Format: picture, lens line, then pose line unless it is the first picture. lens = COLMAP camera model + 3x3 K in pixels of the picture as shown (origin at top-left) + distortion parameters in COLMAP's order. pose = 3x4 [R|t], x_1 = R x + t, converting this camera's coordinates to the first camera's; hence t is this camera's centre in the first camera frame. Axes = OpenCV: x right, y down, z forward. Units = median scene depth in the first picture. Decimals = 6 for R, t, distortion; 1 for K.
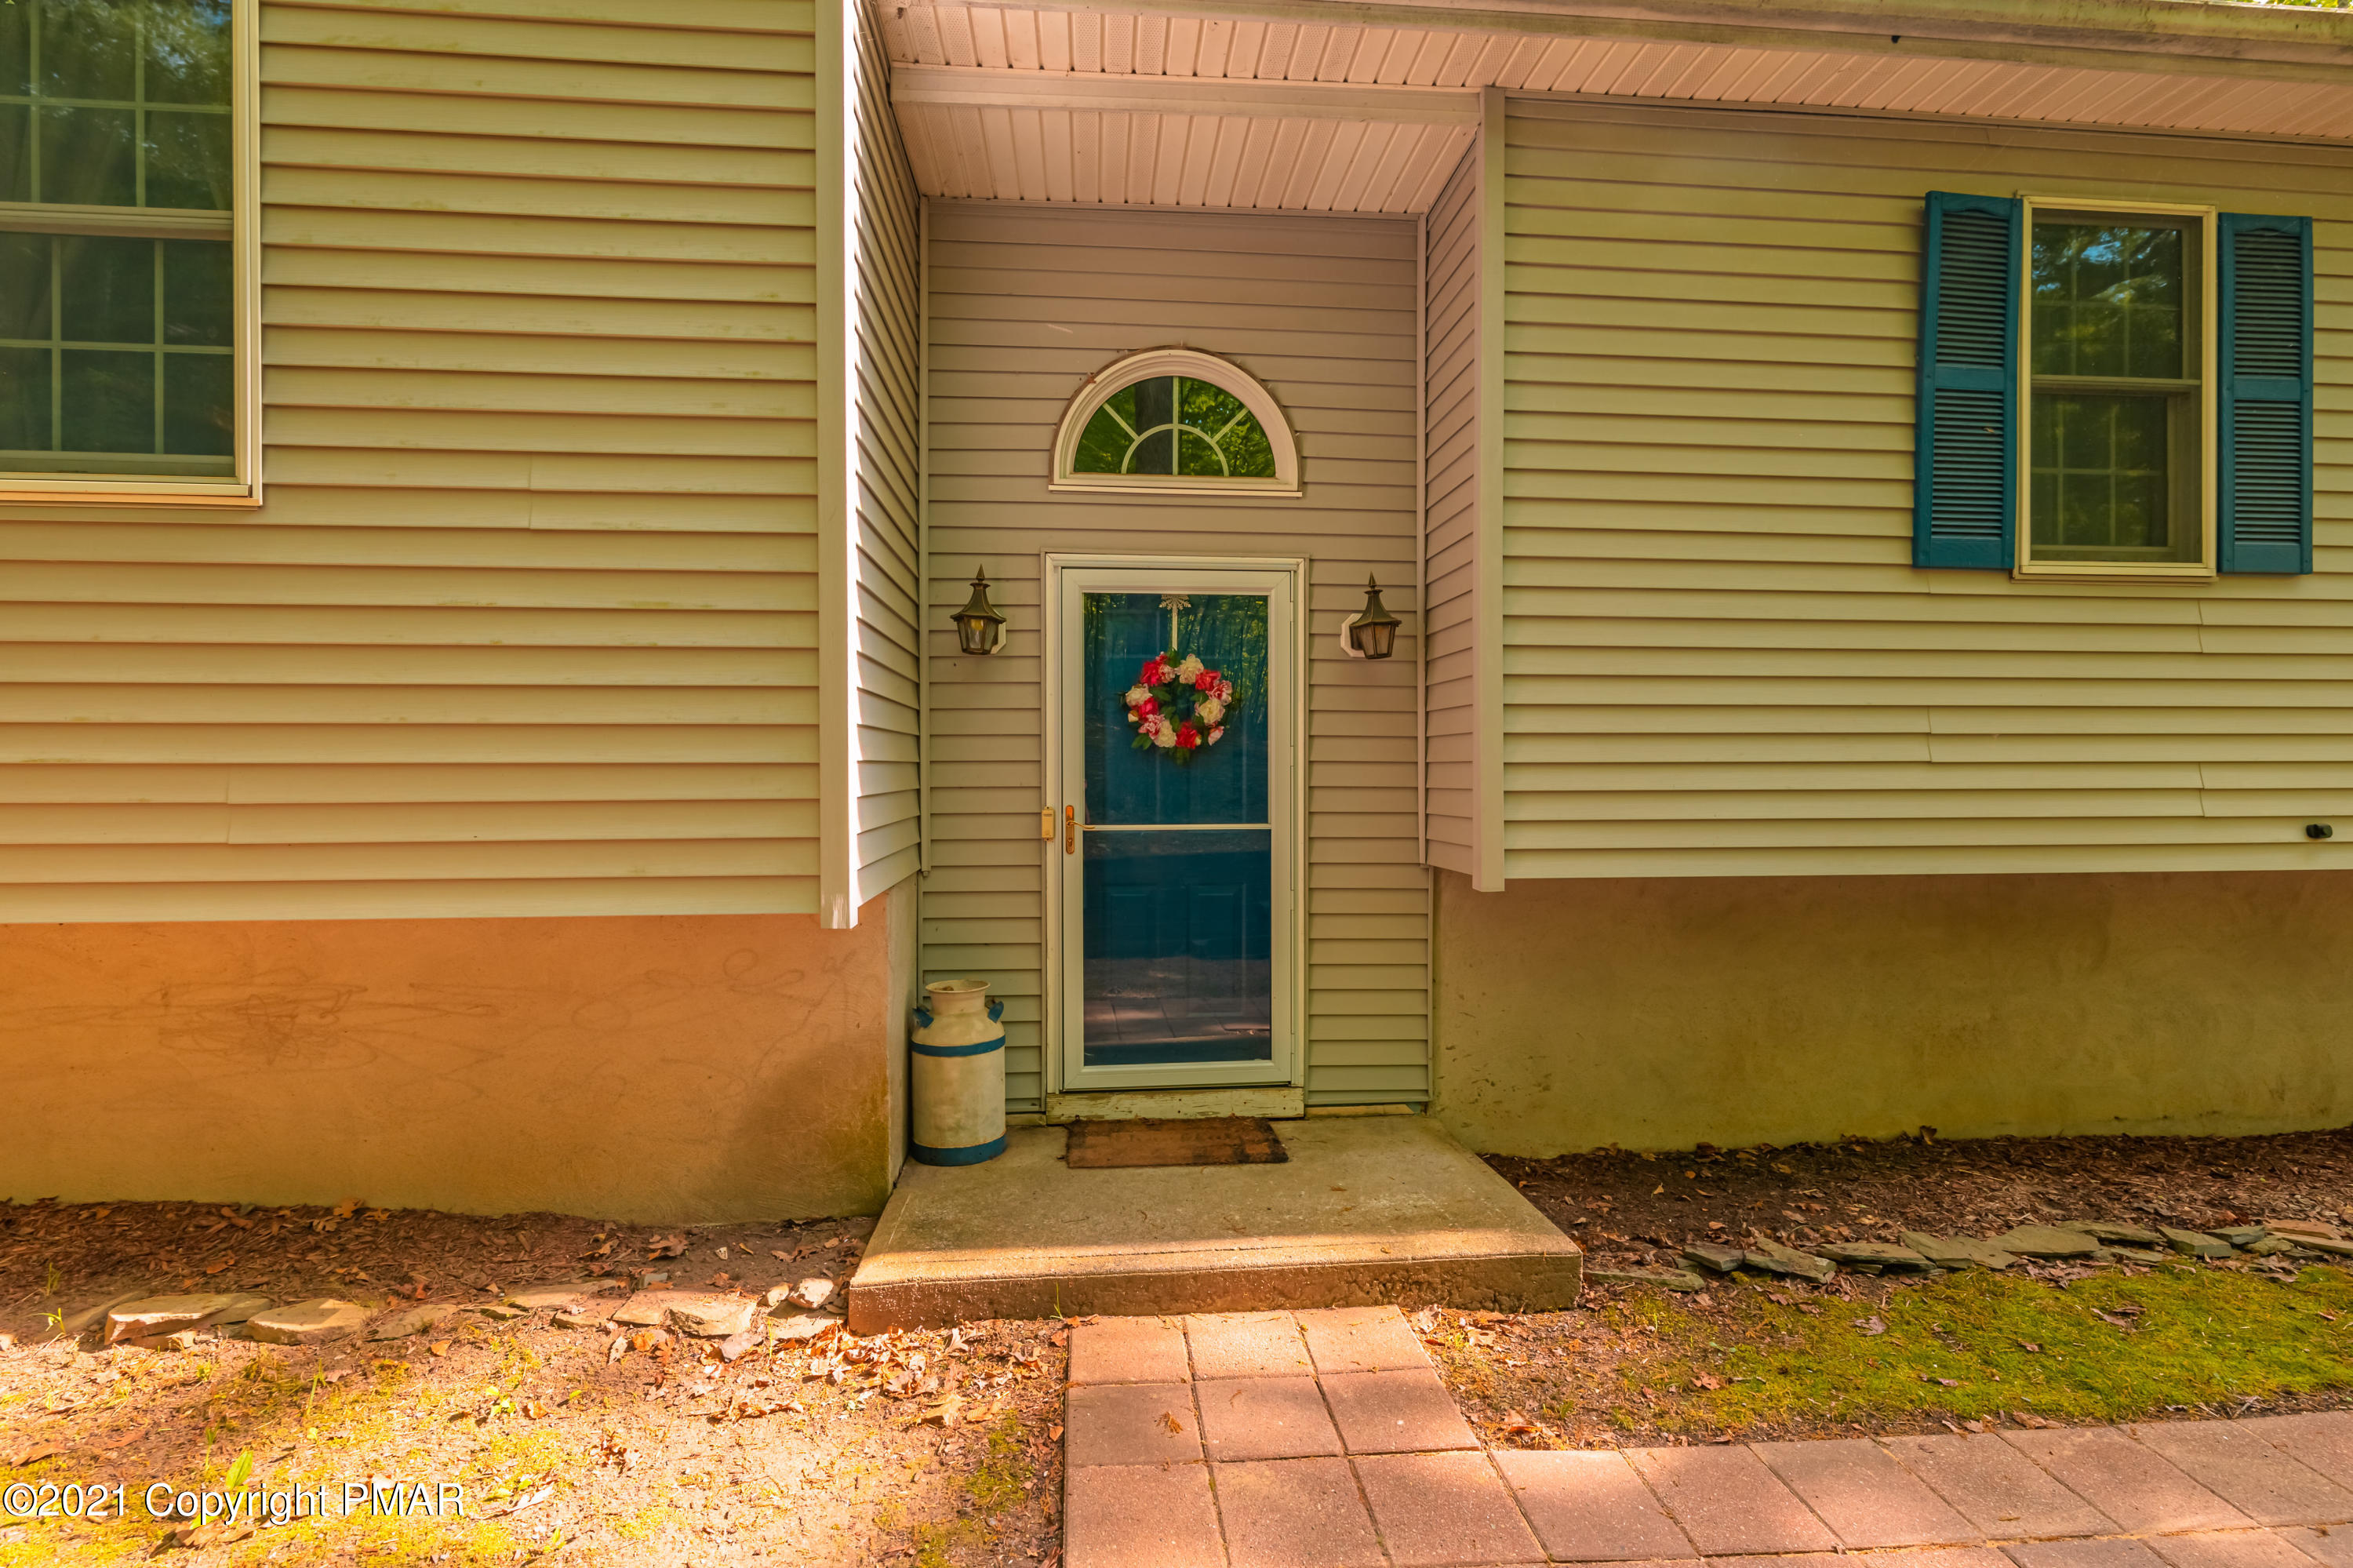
lens RADIAL K [[1003.8, 0, 1170.5], [0, 1003.8, 780.2], [0, 0, 1]] dist [-0.001442, -0.000467]
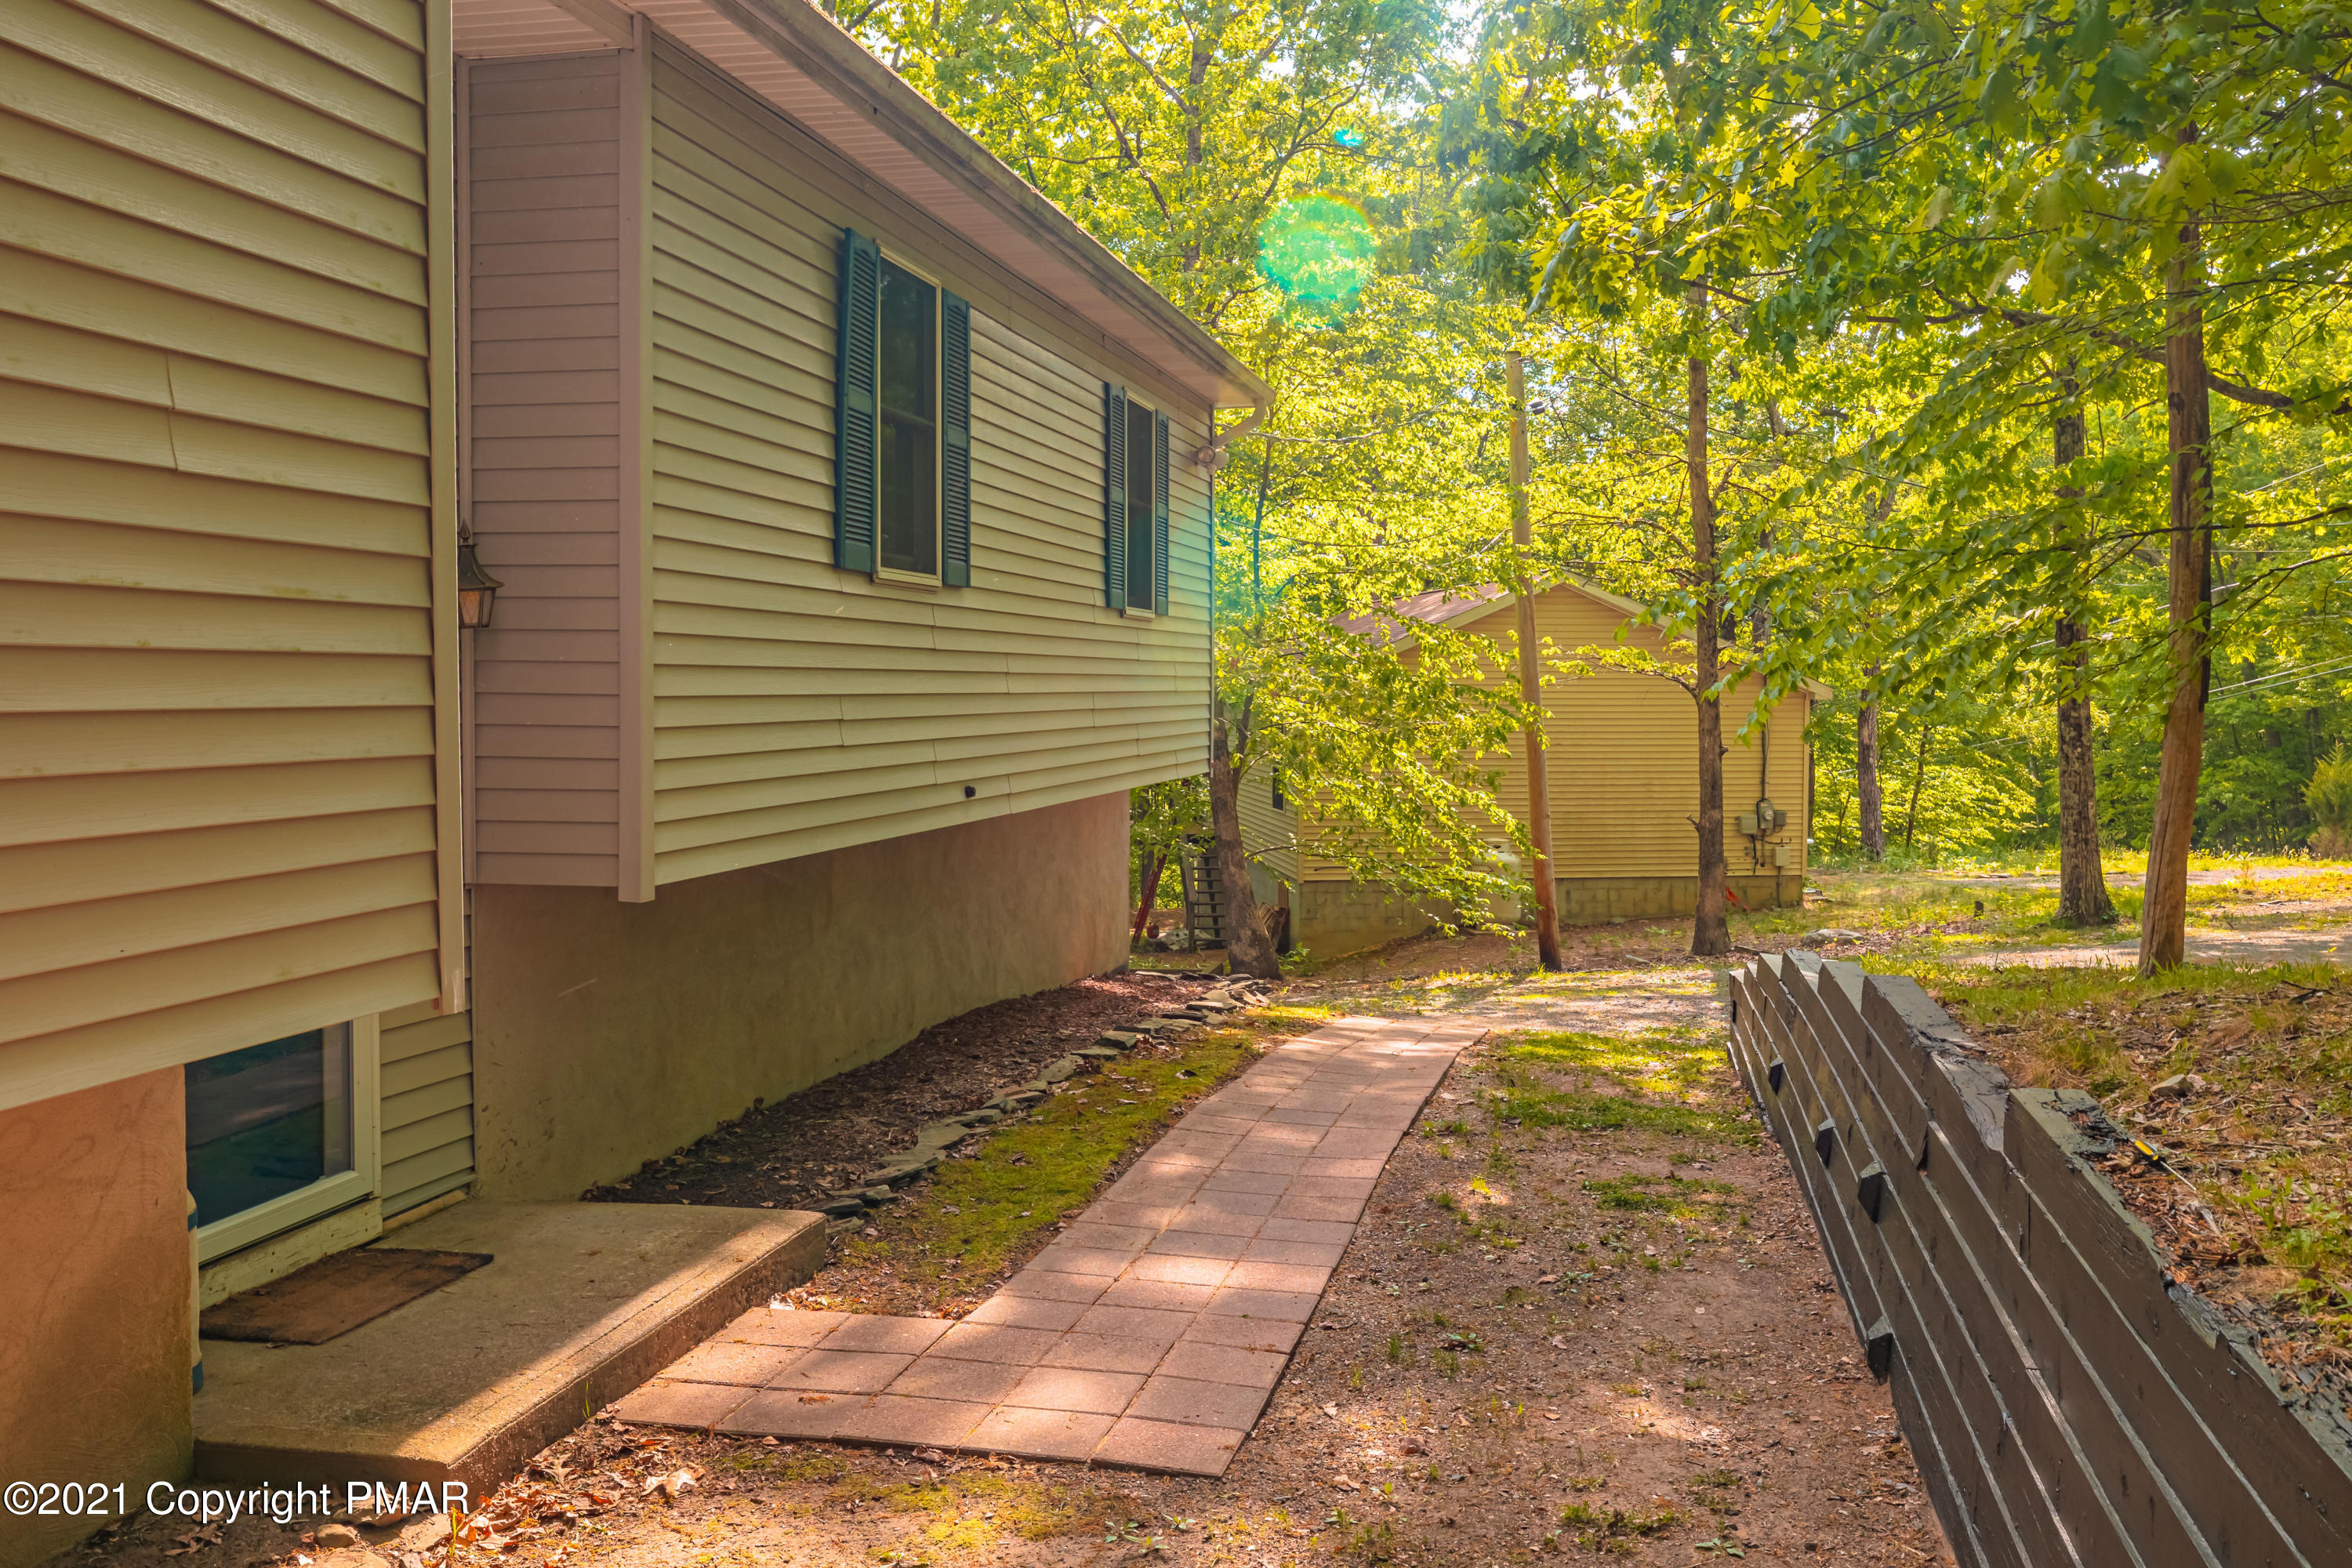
lens RADIAL K [[1910.3, 0, 1162.7], [0, 1910.3, 766.5], [0, 0, 1]] dist [-0.000524, 0.002569]
pose [[0.321781, -0.034310, 0.946192, -1.175127], [0.000942, 0.999354, 0.035917, -0.074427], [-0.946813, -0.010666, 0.321606, -0.006113]]
